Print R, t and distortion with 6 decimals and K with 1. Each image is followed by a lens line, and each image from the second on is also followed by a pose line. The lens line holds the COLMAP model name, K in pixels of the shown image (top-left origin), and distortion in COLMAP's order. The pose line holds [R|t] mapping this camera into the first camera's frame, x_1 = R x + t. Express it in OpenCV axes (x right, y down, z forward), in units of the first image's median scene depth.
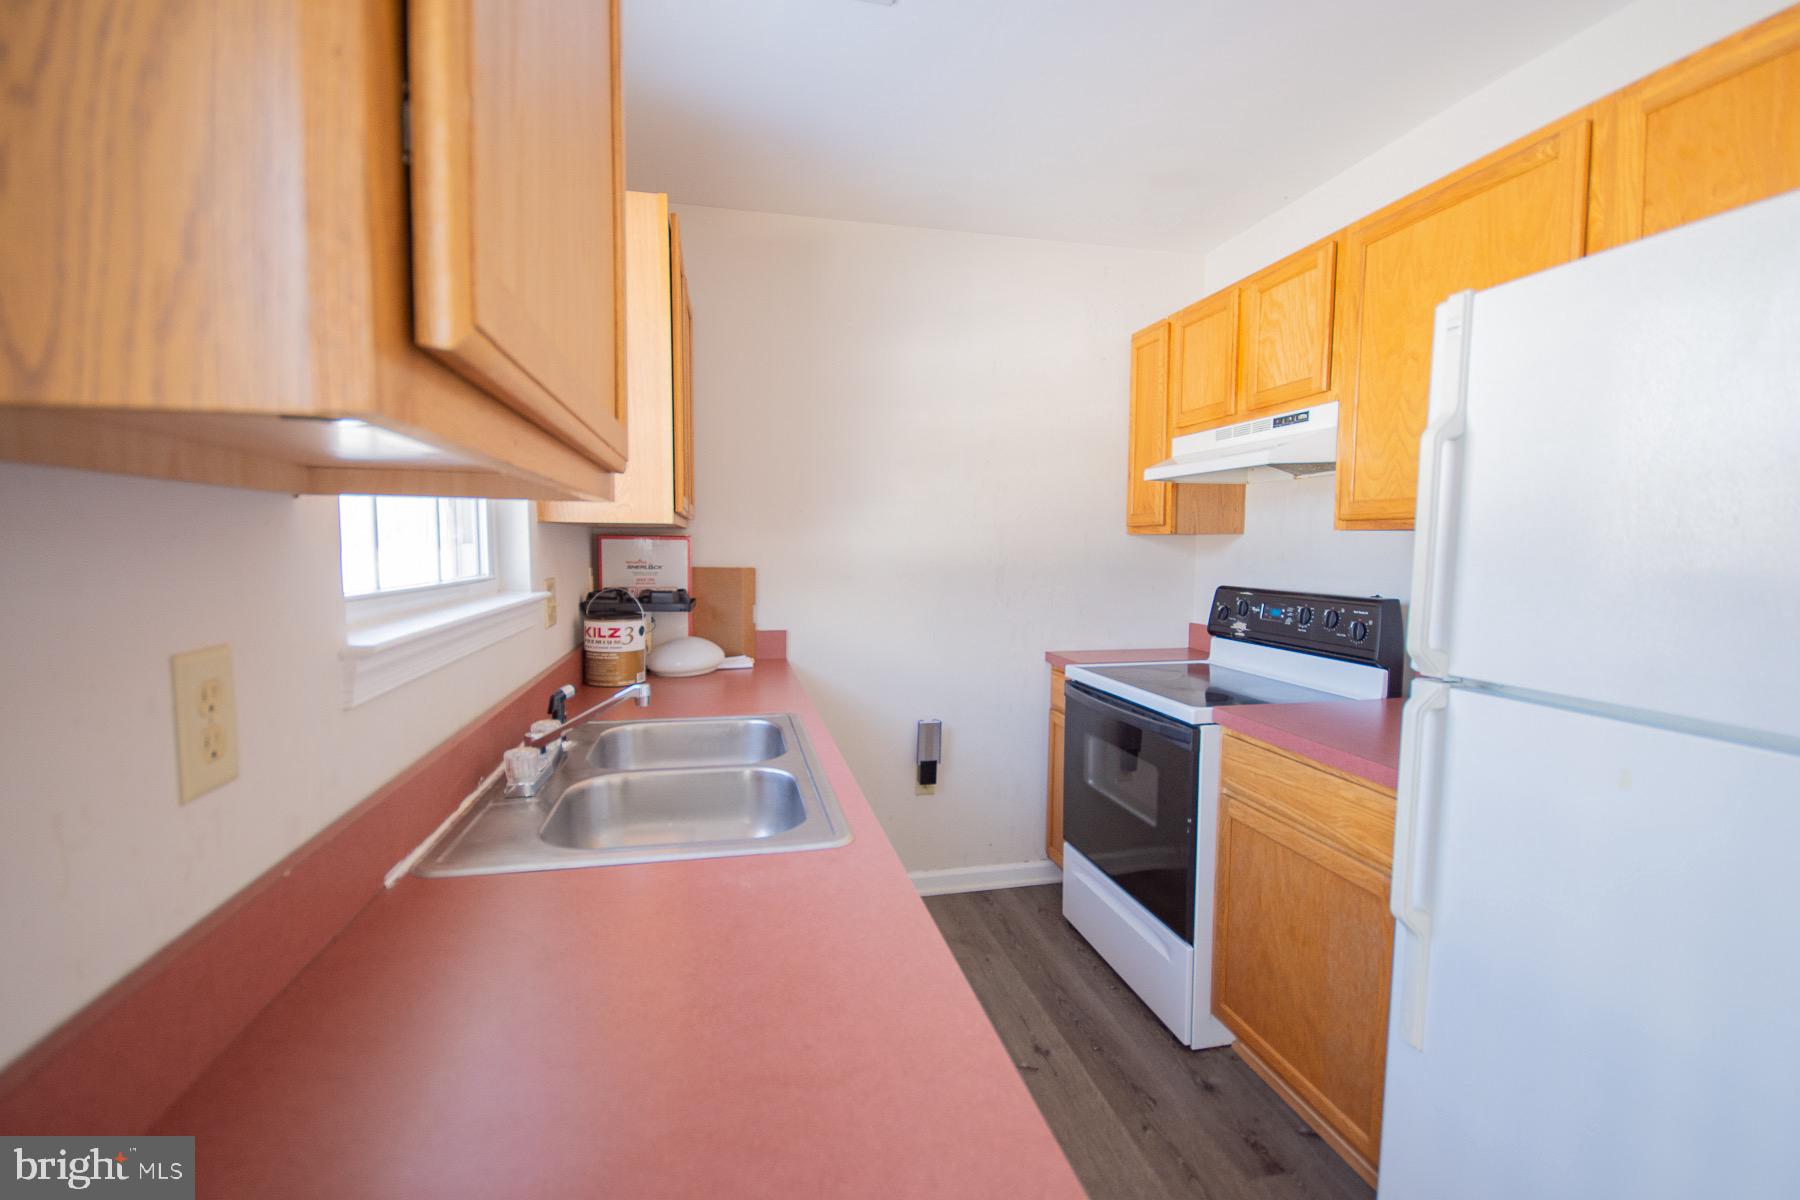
lens RADIAL K [[794.1, 0, 894.0], [0, 794.1, 601.3], [0, 0, 1]] dist [-0.002507, -0.000918]
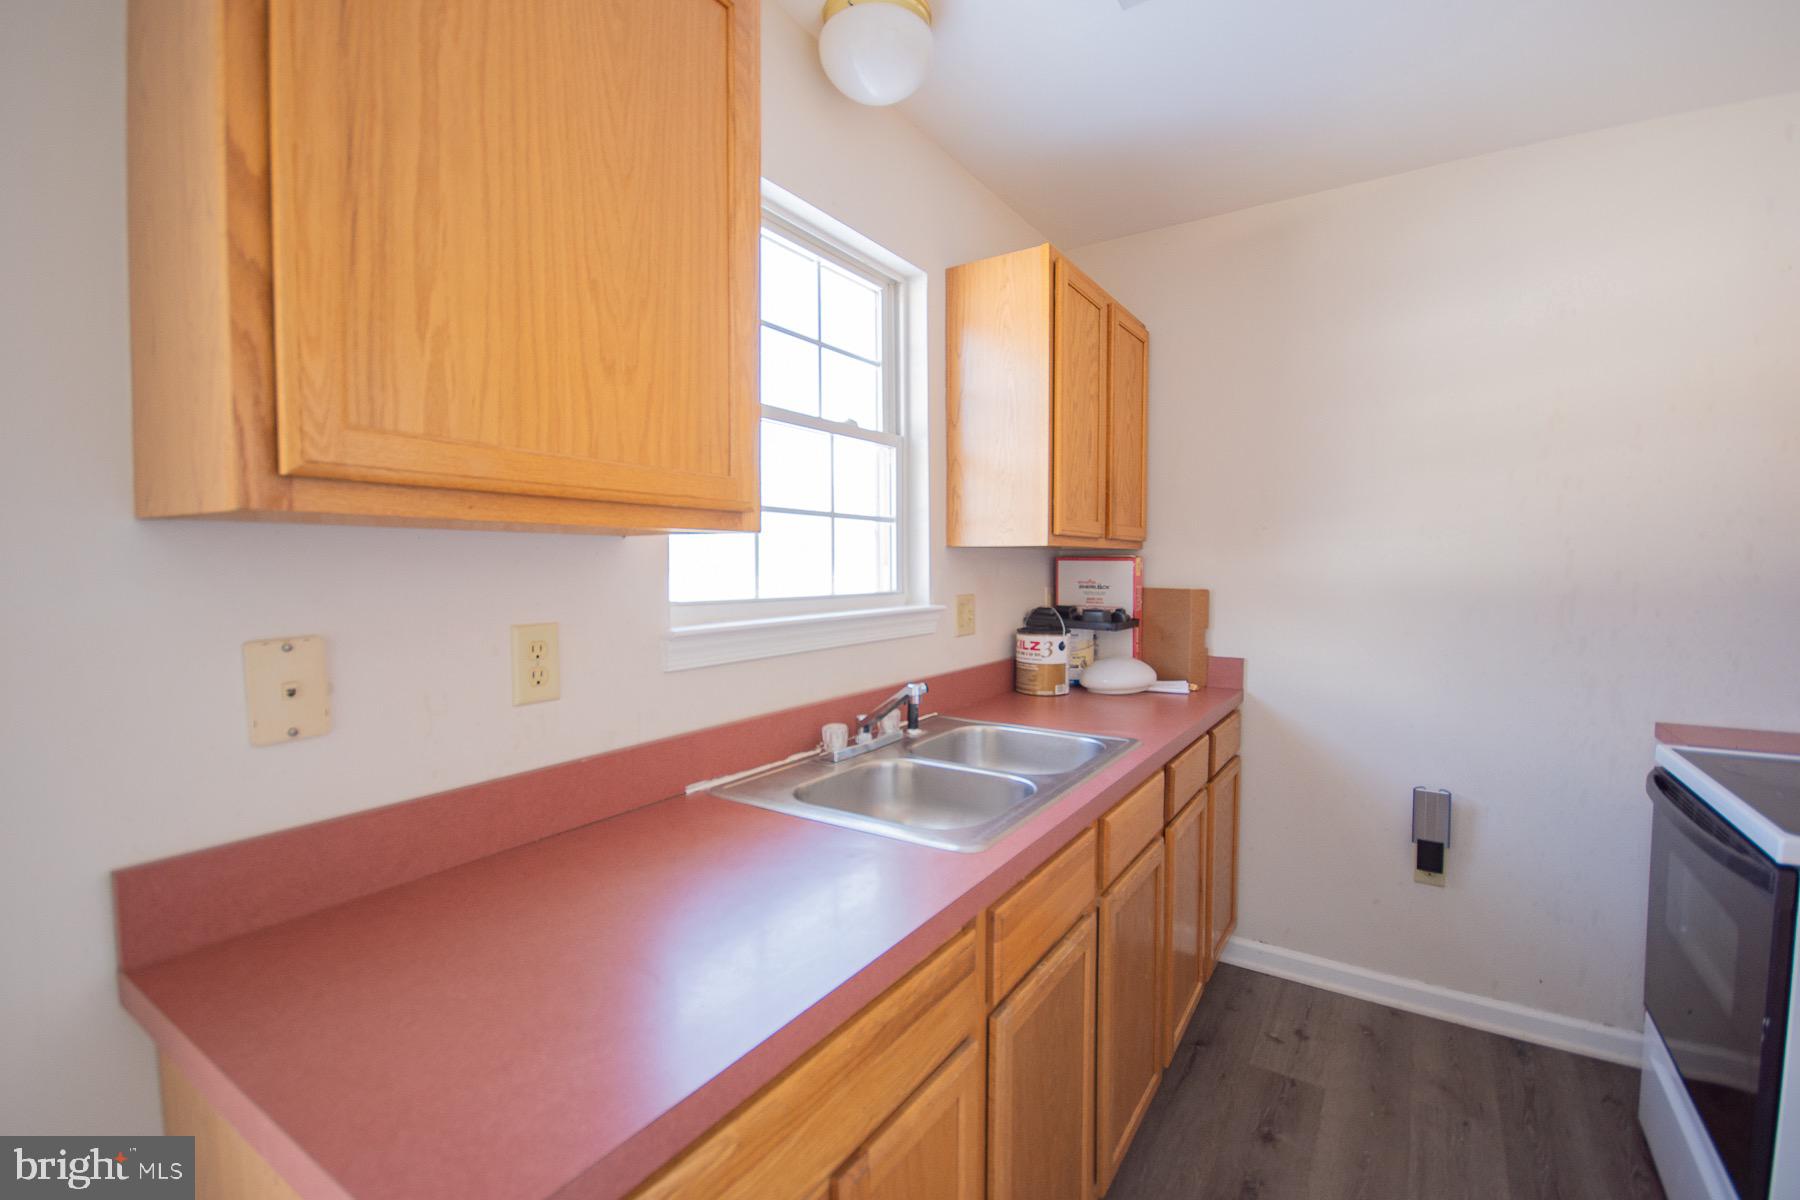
lens RADIAL K [[799.3, 0, 900.0], [0, 799.3, 600.0], [0, 0, 1]] dist [0.003799, -0.003834]
pose [[0.697943, 0.025781, -0.715689, 0.272902], [-0.046302, 0.998885, -0.009171, -0.004303], [0.714655, 0.039539, 0.698359, 0.083976]]
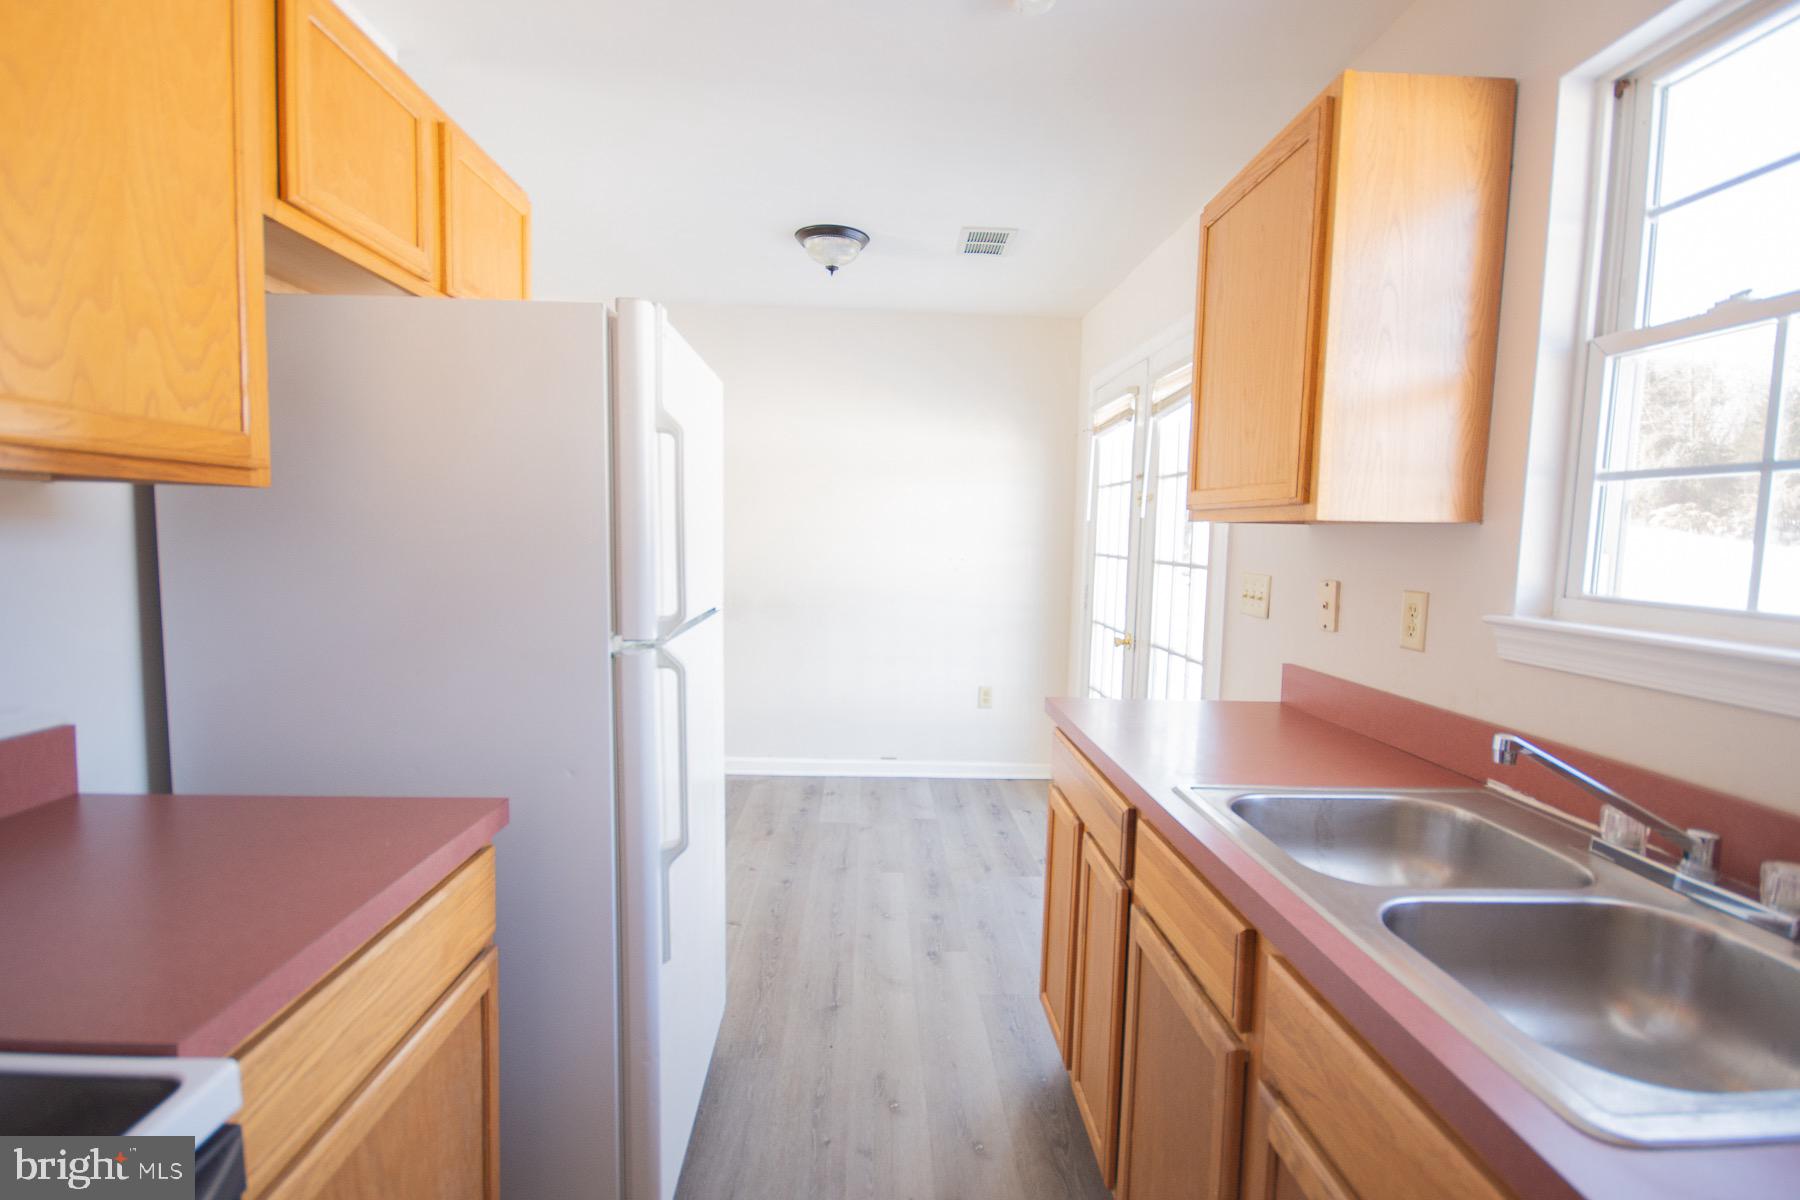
lens RADIAL K [[794.1, 0, 894.0], [0, 794.1, 601.3], [0, 0, 1]] dist [-0.002507, -0.000918]
pose [[-0.978974, -0.042958, 0.199411, 0.059470], [-0.011326, 0.987513, 0.157132, -0.073615], [-0.203671, 0.151569, -0.967236, 0.988542]]
